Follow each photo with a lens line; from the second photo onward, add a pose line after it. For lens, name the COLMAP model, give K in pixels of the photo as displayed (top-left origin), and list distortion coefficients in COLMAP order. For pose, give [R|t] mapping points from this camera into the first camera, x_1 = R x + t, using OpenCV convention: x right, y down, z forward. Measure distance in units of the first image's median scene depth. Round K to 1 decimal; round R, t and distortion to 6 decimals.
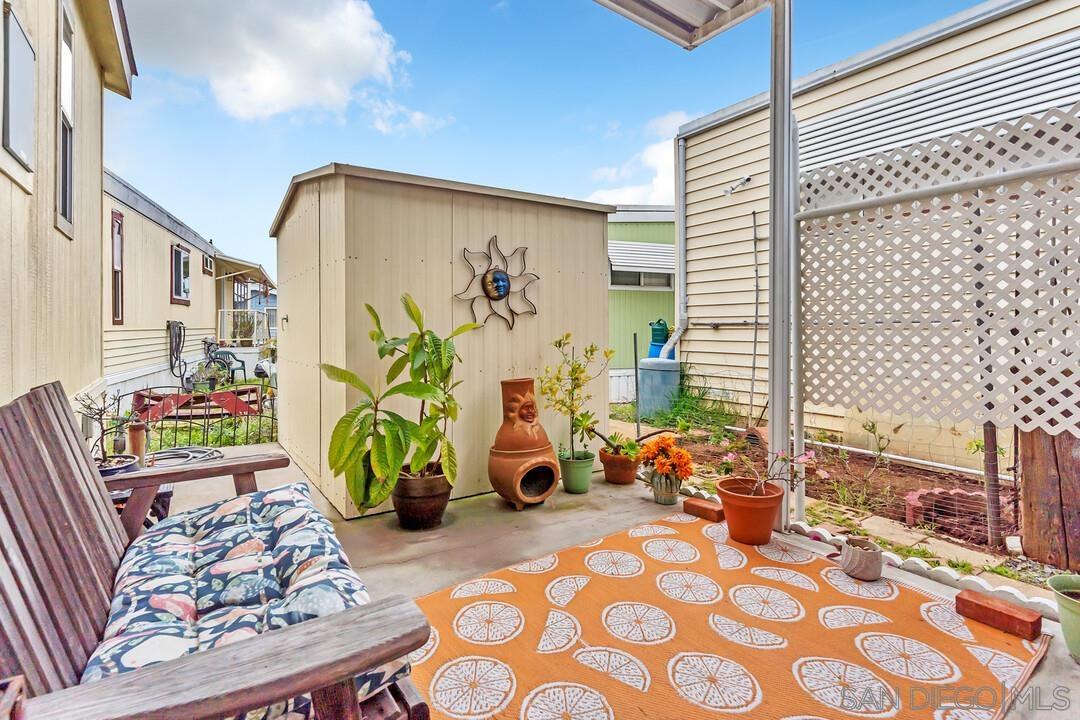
lens RADIAL K [[555.2, 0, 543.5], [0, 555.2, 323.6], [0, 0, 1]] dist [-0.002661, -0.000198]
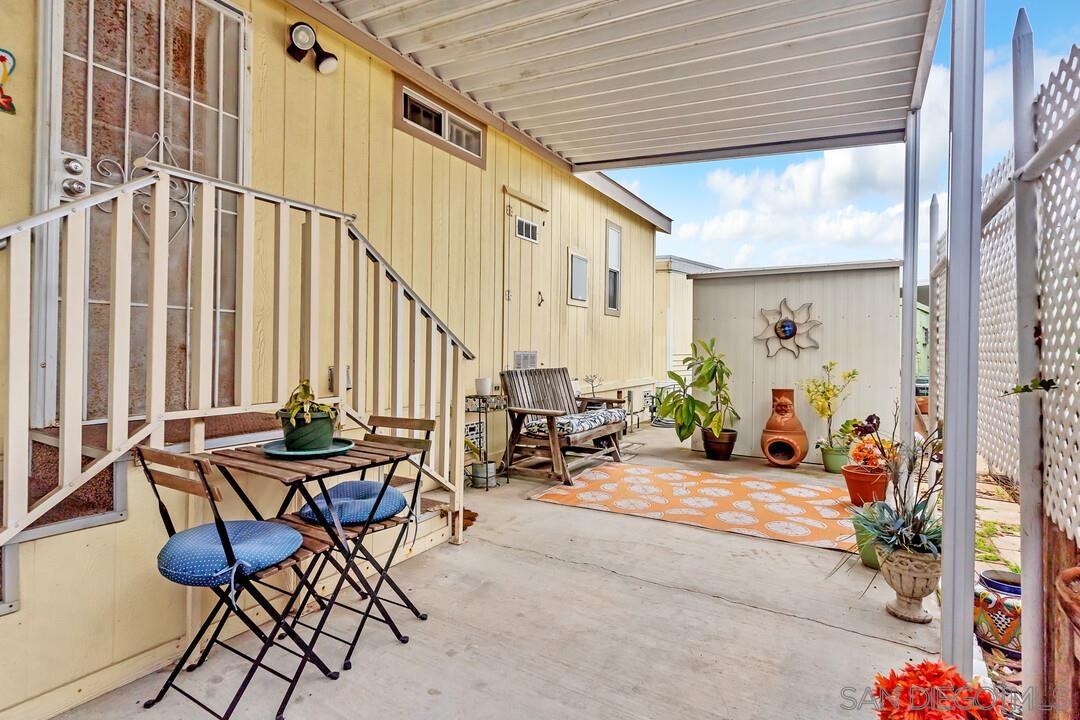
lens RADIAL K [[555.2, 0, 542.1], [0, 555.2, 353.0], [0, 0, 1]] dist [-0.002661, -0.000198]
pose [[0.438568, 0.013961, -0.898590, 1.040720], [-0.015689, 0.999846, 0.007877, -0.004408], [0.898561, 0.010643, 0.438719, -0.318732]]
